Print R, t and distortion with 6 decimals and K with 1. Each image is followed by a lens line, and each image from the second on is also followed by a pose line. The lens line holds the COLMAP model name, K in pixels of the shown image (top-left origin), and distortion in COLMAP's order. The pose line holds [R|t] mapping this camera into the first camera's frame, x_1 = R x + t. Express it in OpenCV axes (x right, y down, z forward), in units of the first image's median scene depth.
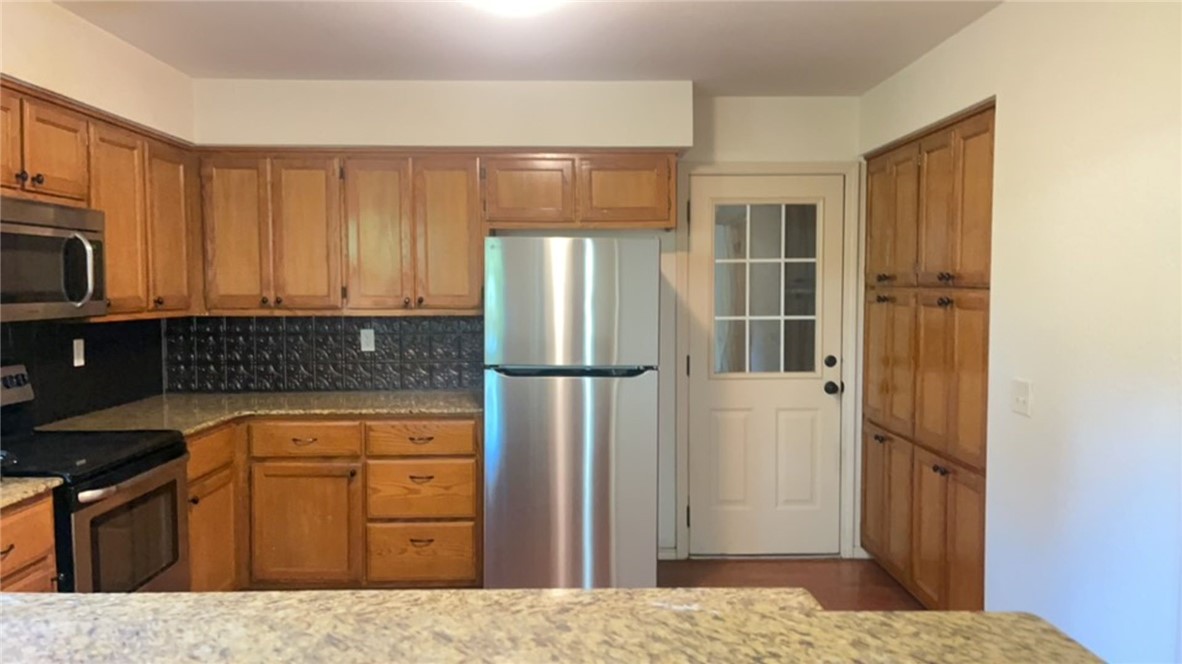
lens RADIAL K [[865.1, 0, 586.4], [0, 865.1, 335.3], [0, 0, 1]] dist [0.080204, 0.001293]
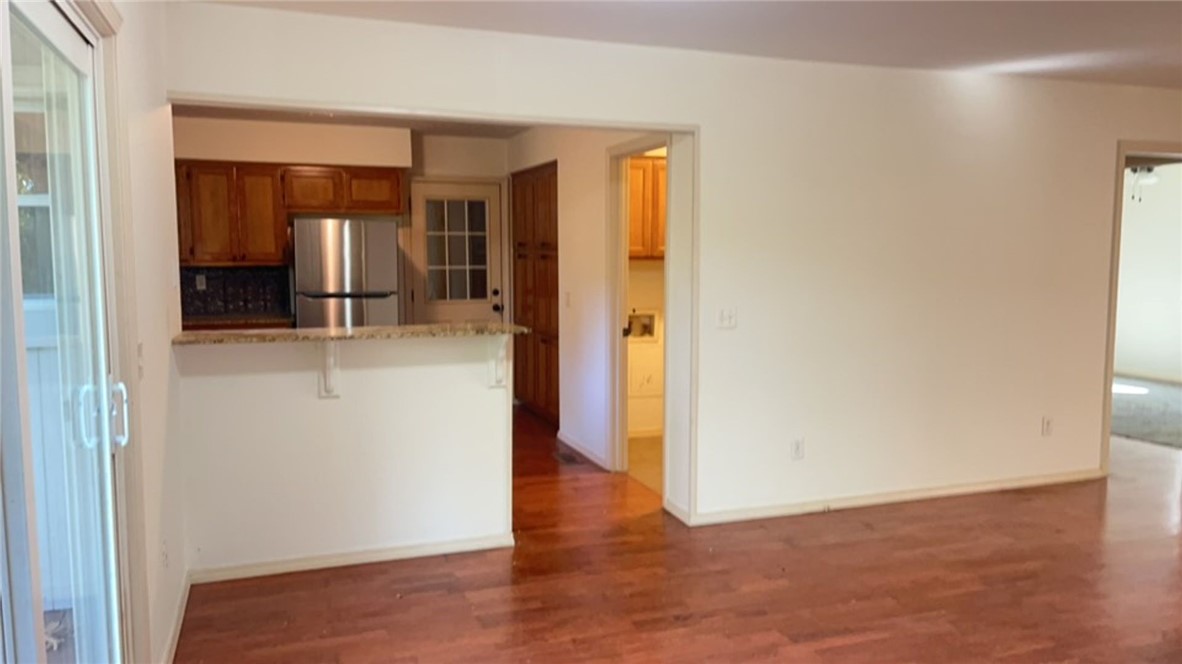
lens RADIAL K [[865.1, 0, 588.9], [0, 865.1, 336.1], [0, 0, 1]] dist [0.080204, 0.001293]
pose [[0.944381, -0.031767, 0.327314, -0.115350], [0.019210, 0.998953, 0.041526, 0.050148], [-0.328290, -0.032929, 0.944003, -0.716246]]
